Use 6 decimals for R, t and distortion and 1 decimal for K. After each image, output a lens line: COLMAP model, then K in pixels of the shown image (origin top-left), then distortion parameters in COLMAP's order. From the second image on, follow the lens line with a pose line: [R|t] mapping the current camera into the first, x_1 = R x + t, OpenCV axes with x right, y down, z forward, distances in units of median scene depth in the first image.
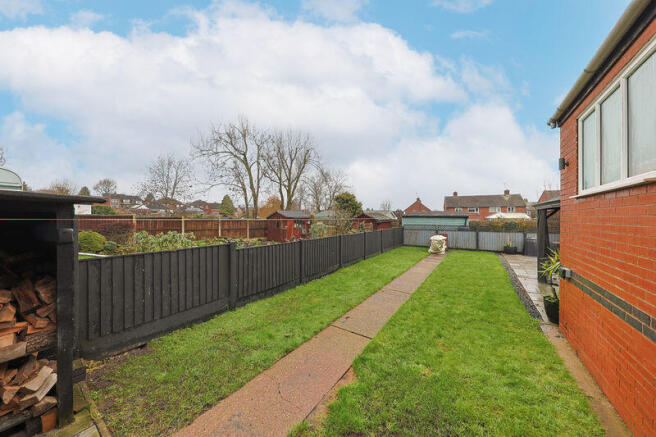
lens RADIAL K [[220.6, 0, 332.1], [0, 220.6, 216.3], [0, 0, 1]] dist [-0.000517, -0.000039]
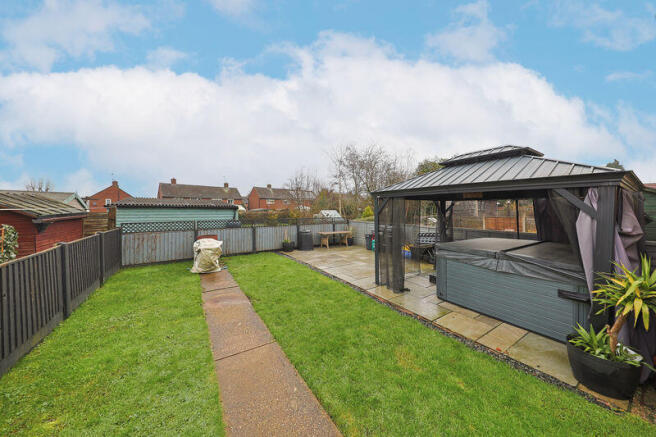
lens RADIAL K [[220.6, 0, 332.1], [0, 220.6, 216.3], [0, 0, 1]] dist [-0.000517, -0.000039]
pose [[0.390462, -0.030617, 0.920110, 0.072606], [-0.003484, 0.999391, 0.034734, 0.004967], [-0.920612, -0.016768, 0.390117, 0.427664]]
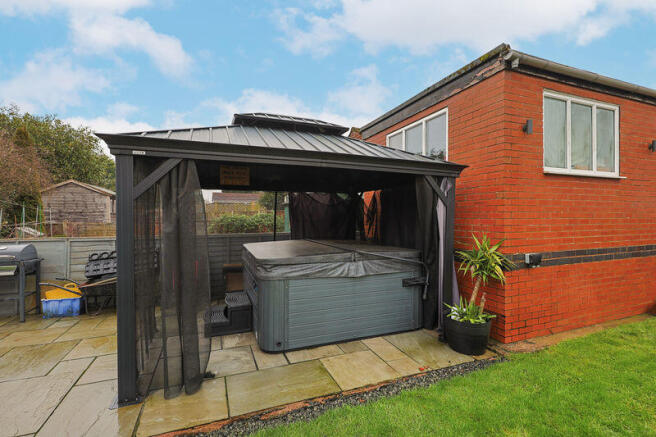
lens RADIAL K [[300.3, 0, 328.0], [0, 300.3, 218.5], [0, 0, 1]] dist [0.008438, -0.000093]
pose [[-0.821446, -0.004730, 0.570267, 0.259978], [-0.001054, 0.999976, 0.006775, 0.023997], [-0.570286, 0.004964, -0.821432, 0.593827]]
